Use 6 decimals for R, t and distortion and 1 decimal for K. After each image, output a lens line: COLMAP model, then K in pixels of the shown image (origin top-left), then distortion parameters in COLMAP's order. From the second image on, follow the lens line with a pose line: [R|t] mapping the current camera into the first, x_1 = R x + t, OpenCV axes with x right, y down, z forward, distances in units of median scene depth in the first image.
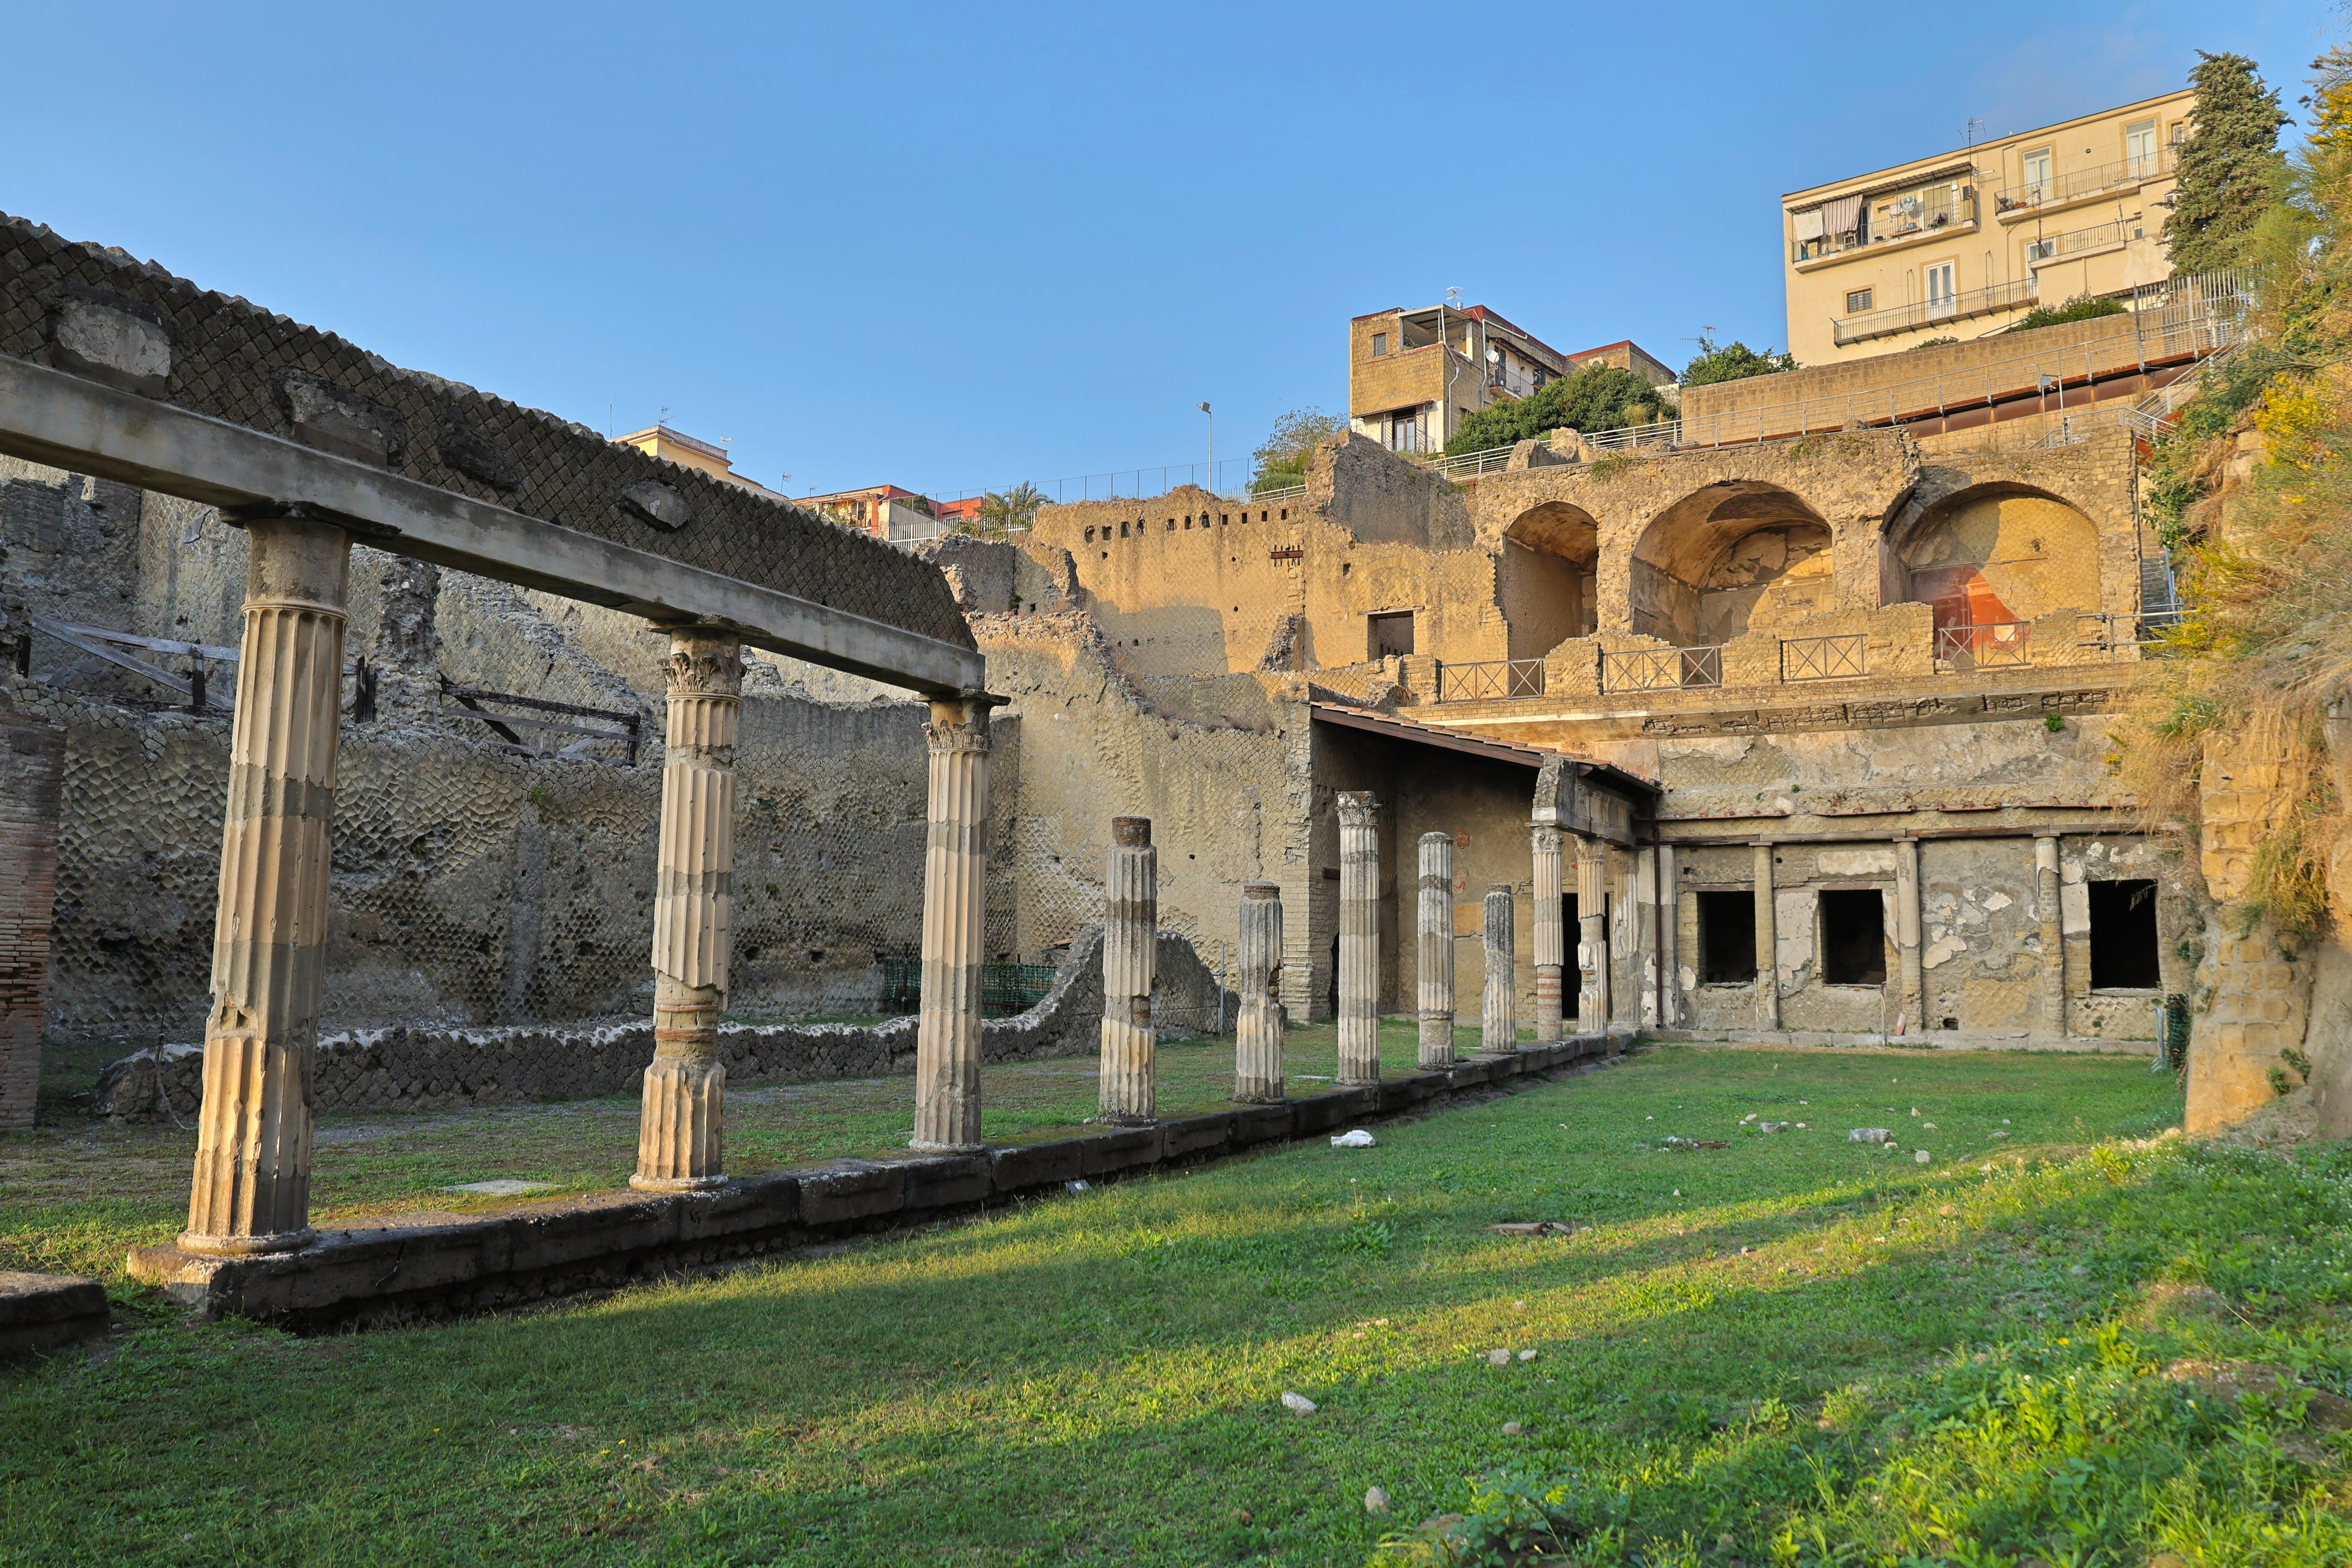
lens RADIAL K [[1756.1, 0, 1176.0], [0, 1756.1, 784.0], [0, 0, 1]] dist [-0.007447, -0.006134]
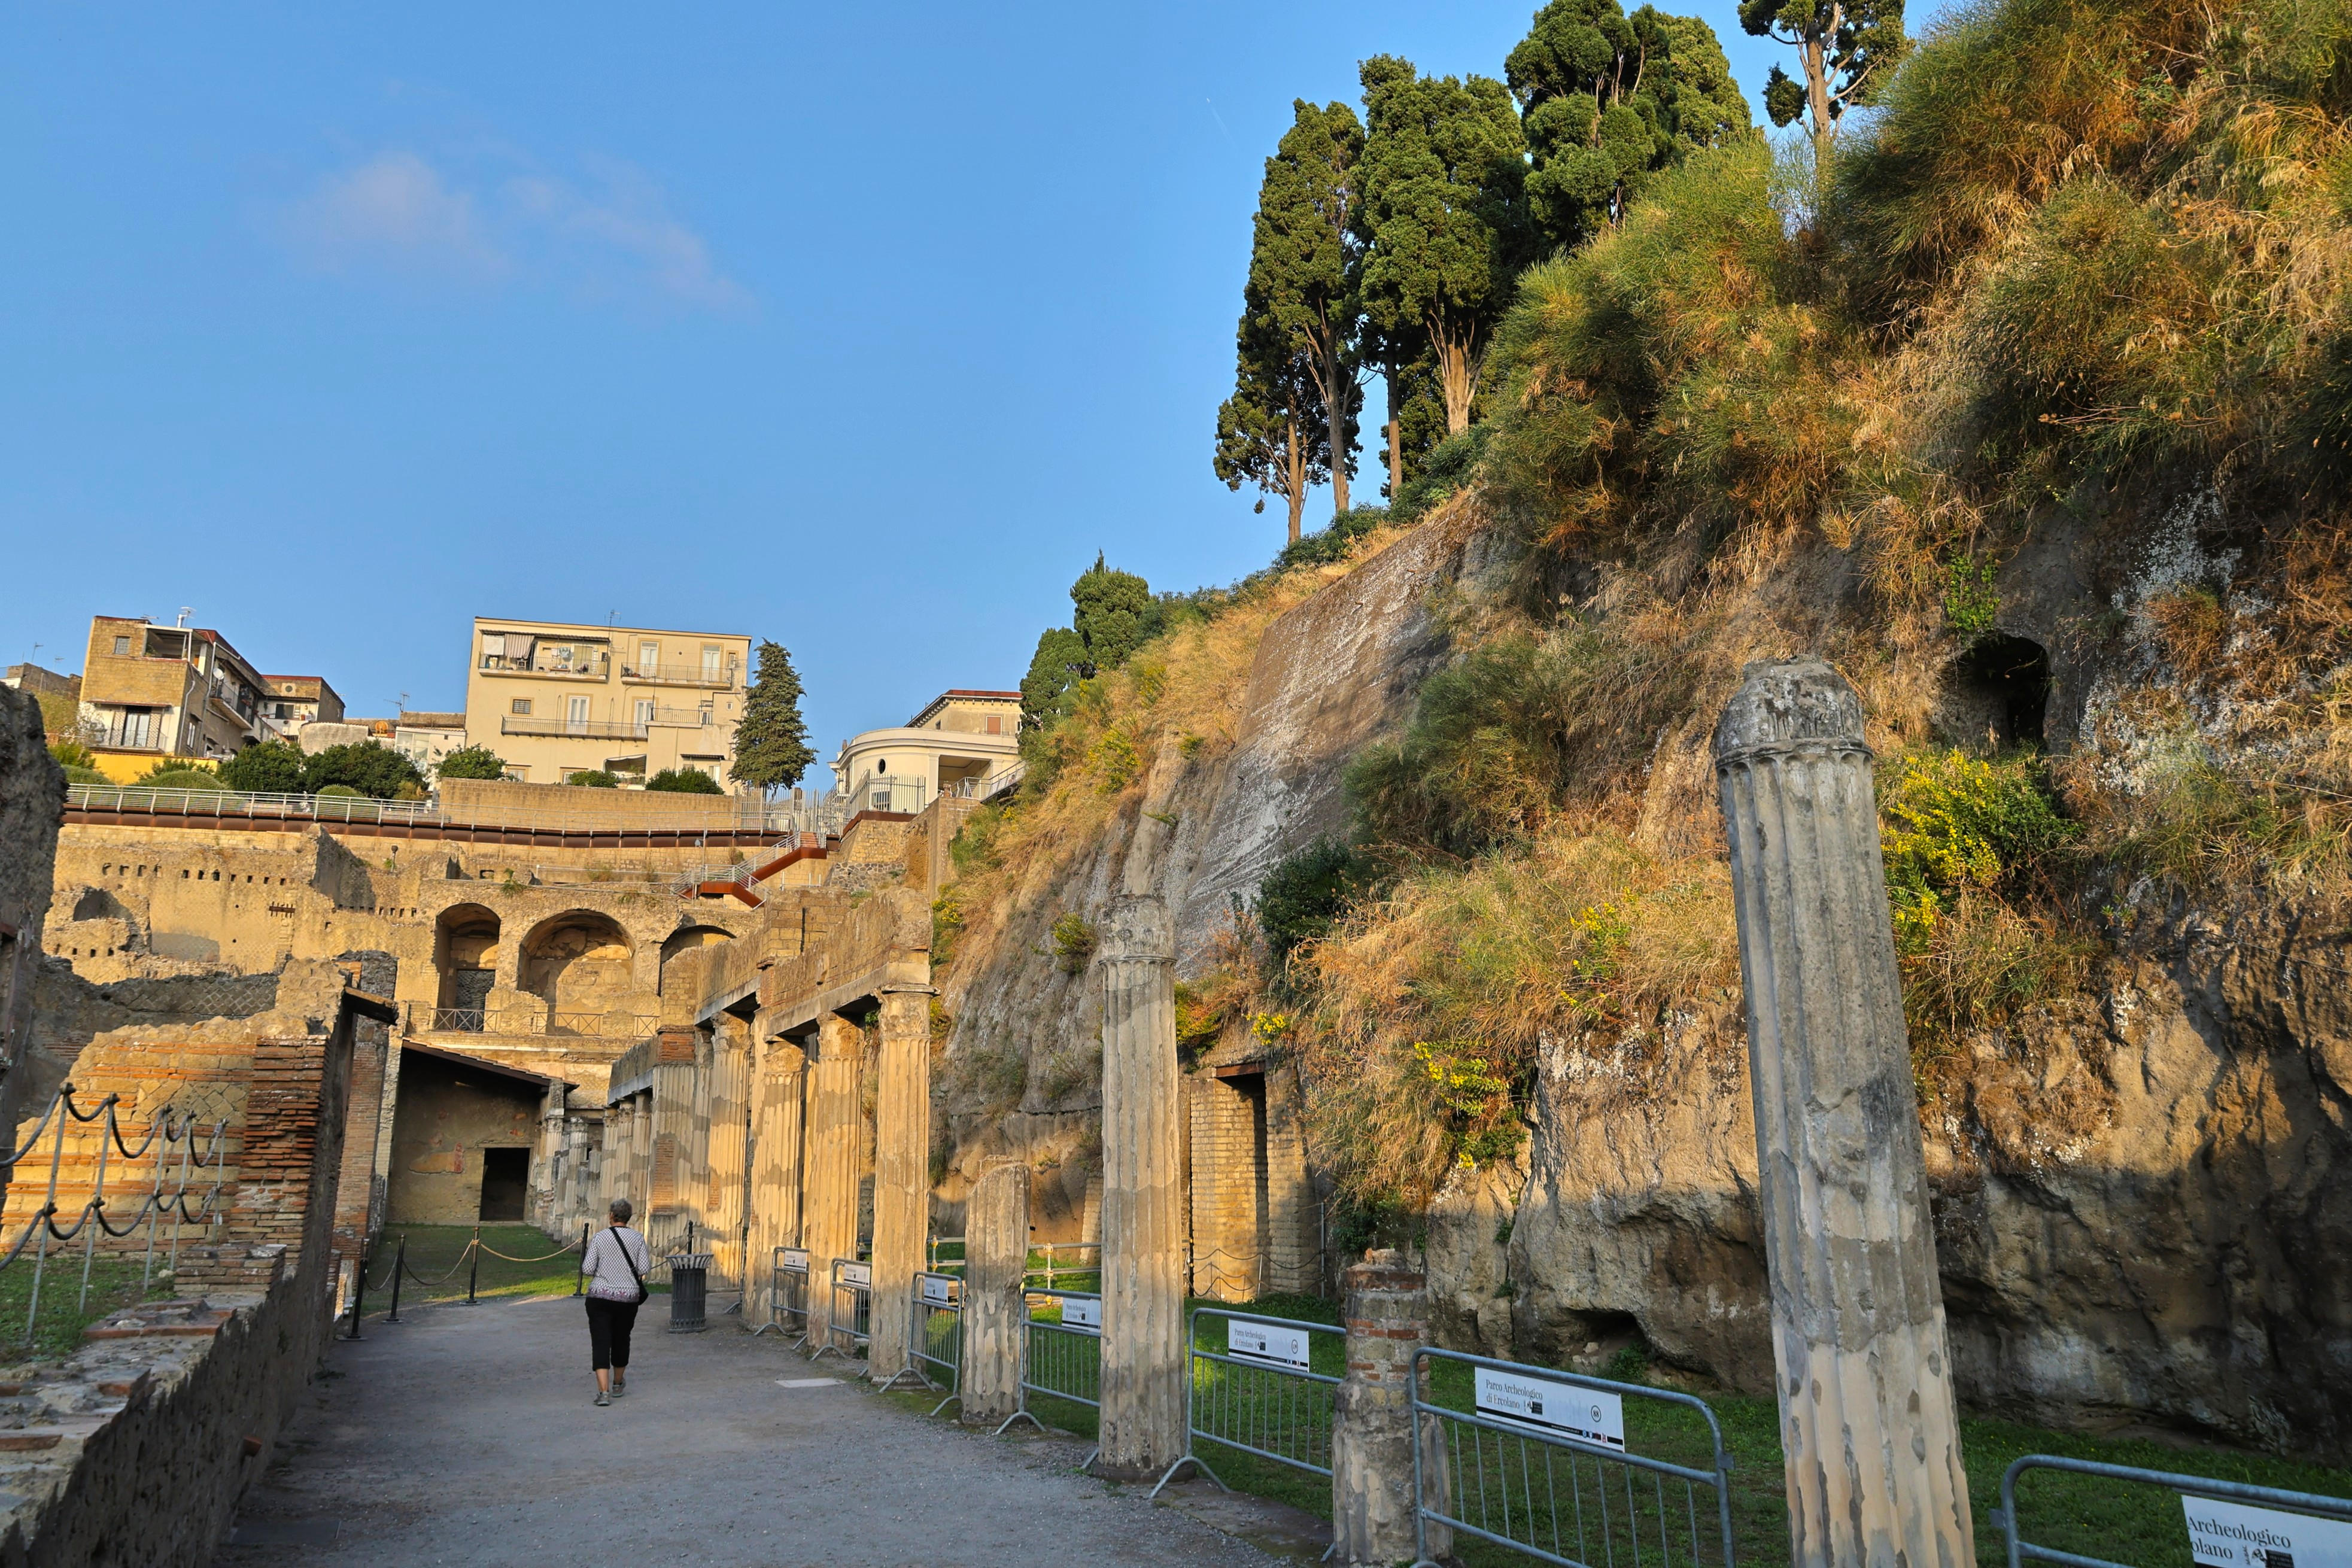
lens RADIAL K [[1697.8, 0, 1176.0], [0, 1697.8, 784.0], [0, 0, 1]] dist [-0.022400, 0.000785]
pose [[0.621774, 0.161569, 0.766350, -0.398787], [-0.067174, 0.985886, -0.153352, -0.046216], [-0.780310, 0.043872, 0.623852, -0.336892]]
